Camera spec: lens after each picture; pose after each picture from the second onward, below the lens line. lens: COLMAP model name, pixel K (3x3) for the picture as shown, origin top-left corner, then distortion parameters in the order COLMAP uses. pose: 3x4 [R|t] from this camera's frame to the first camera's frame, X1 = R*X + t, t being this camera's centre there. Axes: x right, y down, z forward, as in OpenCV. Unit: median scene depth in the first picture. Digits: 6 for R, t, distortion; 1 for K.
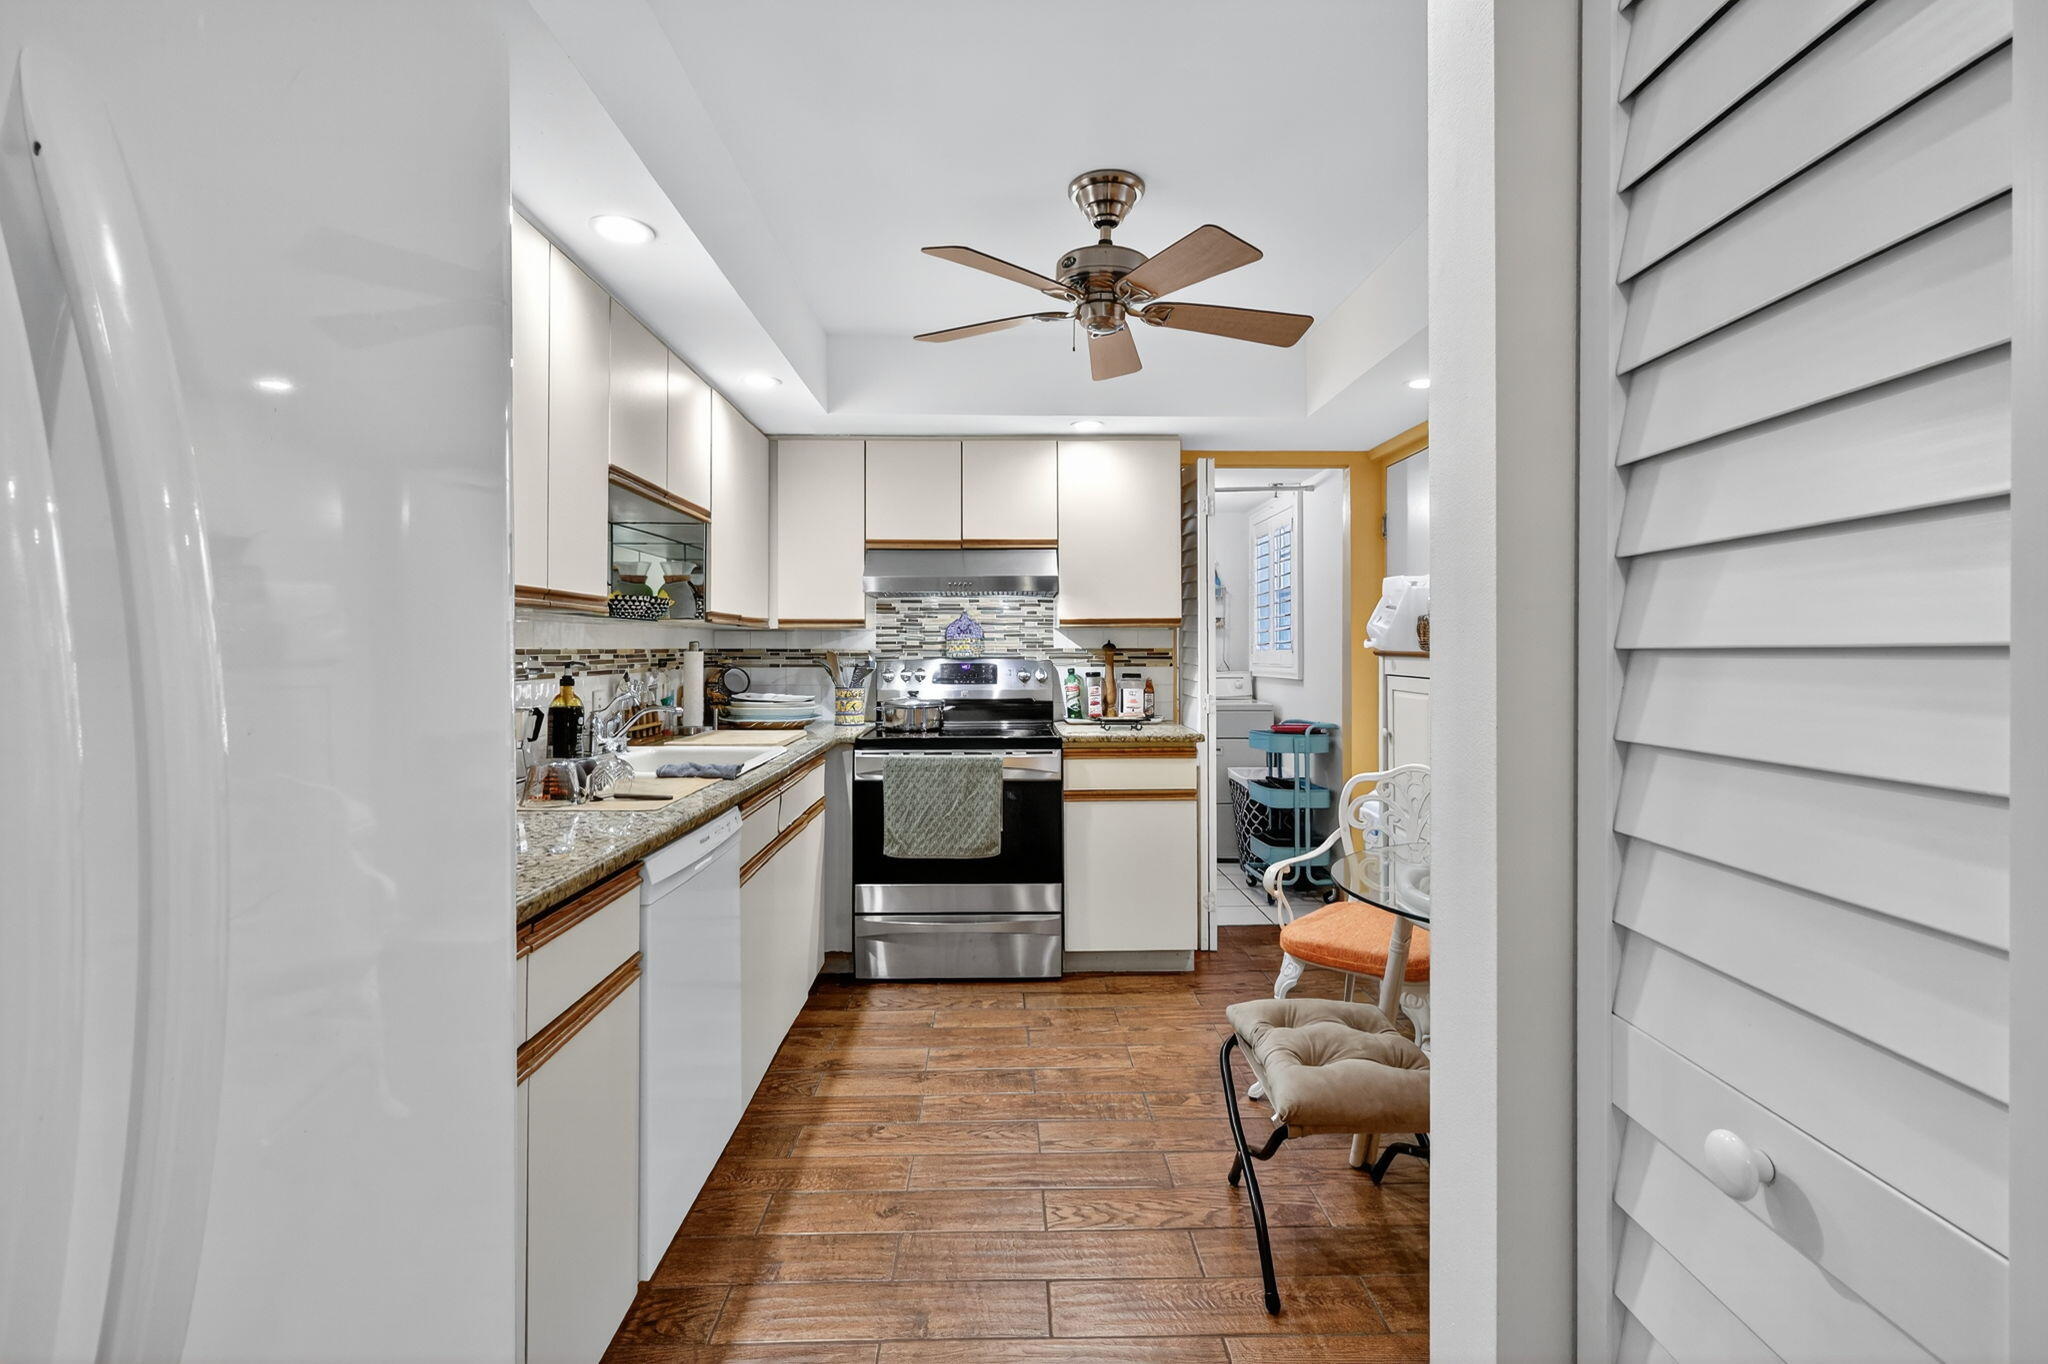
lens RADIAL K [[963.3, 0, 1024.0], [0, 963.3, 682.0], [0, 0, 1]] dist [0.003373, 0.000675]
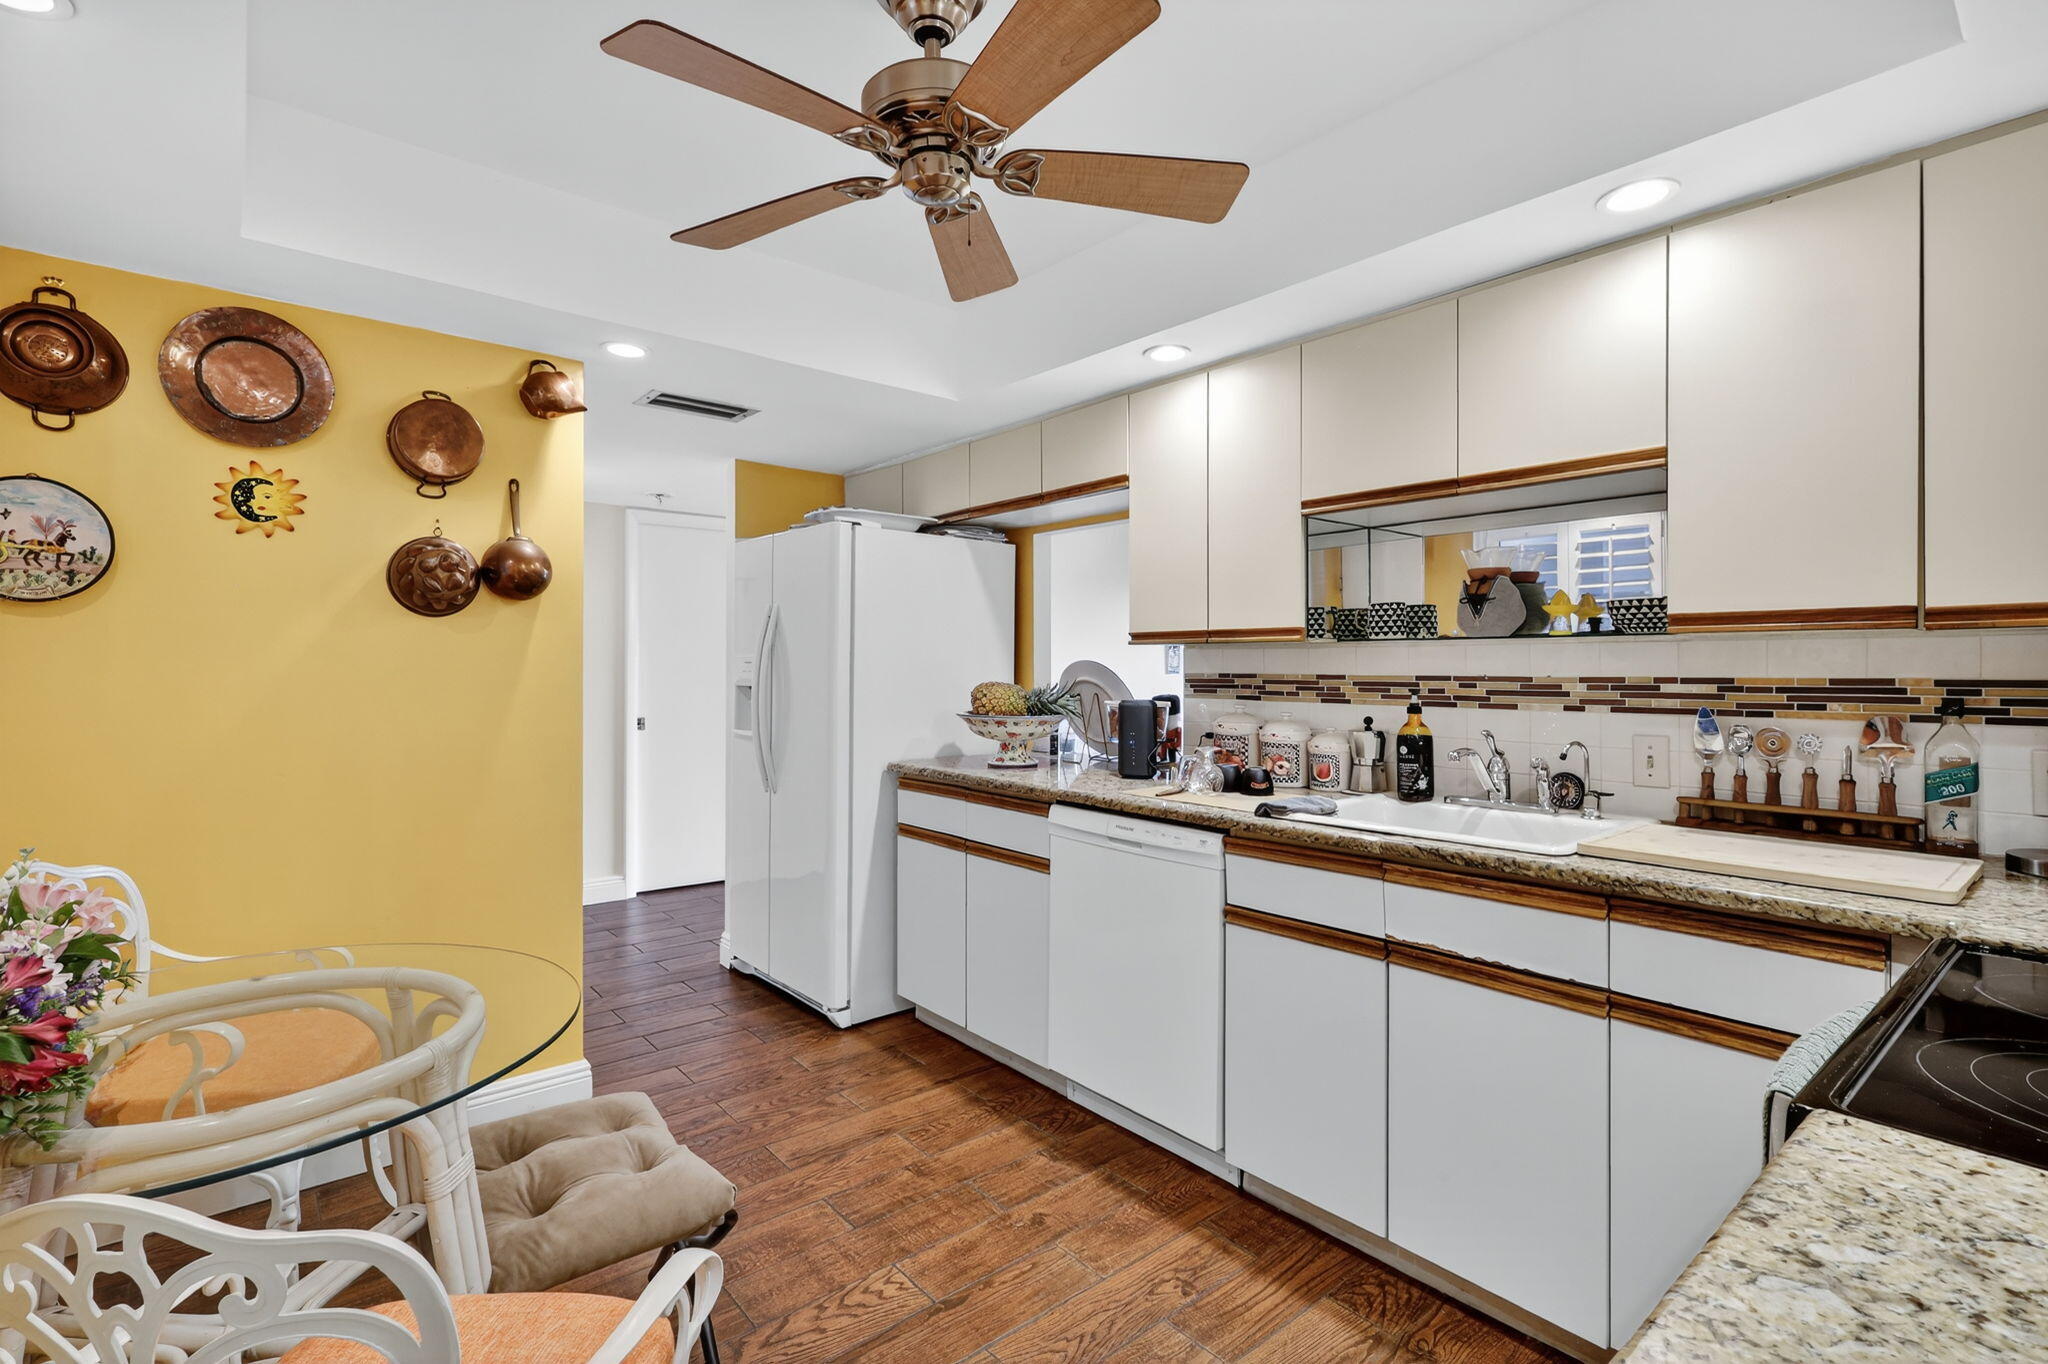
lens RADIAL K [[963.3, 0, 1024.0], [0, 963.3, 682.0], [0, 0, 1]] dist [0.003373, 0.000675]
pose [[-0.789560, 0.007017, -0.613634, 0.443437], [-0.015647, 0.999379, 0.031562, -0.053998], [0.613474, 0.034522, -0.788960, 1.568954]]
